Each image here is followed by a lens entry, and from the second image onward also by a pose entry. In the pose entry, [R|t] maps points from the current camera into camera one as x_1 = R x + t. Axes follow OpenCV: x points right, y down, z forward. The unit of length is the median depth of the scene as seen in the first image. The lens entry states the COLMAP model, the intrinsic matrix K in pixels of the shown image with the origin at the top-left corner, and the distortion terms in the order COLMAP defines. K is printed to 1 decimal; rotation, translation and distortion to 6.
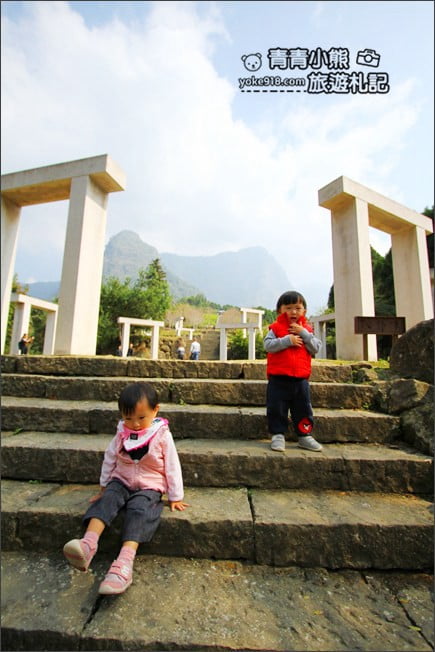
lens RADIAL K [[336.4, 0, 215.7], [0, 336.4, 322.3], [0, 0, 1]] dist [-0.005592, -0.000239]
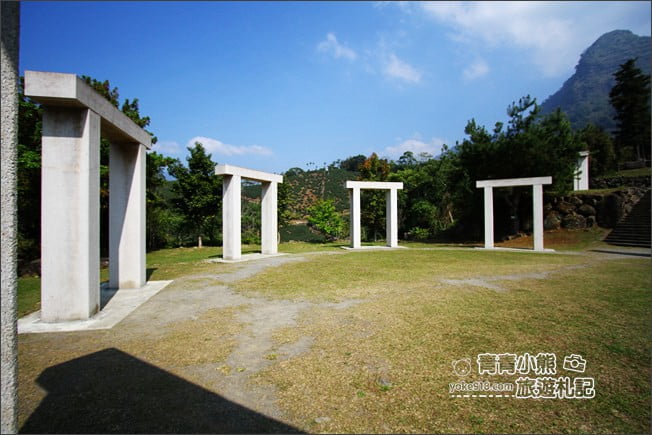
lens RADIAL K [[309.0, 0, 322.0], [0, 309.0, 217.2], [0, 0, 1]] dist [-0.001923, -0.000946]
pose [[0.474281, -0.030105, -0.879859, 0.147708], [0.157792, 0.986138, 0.051315, -0.022497], [0.866117, -0.163173, 0.472457, 0.307570]]
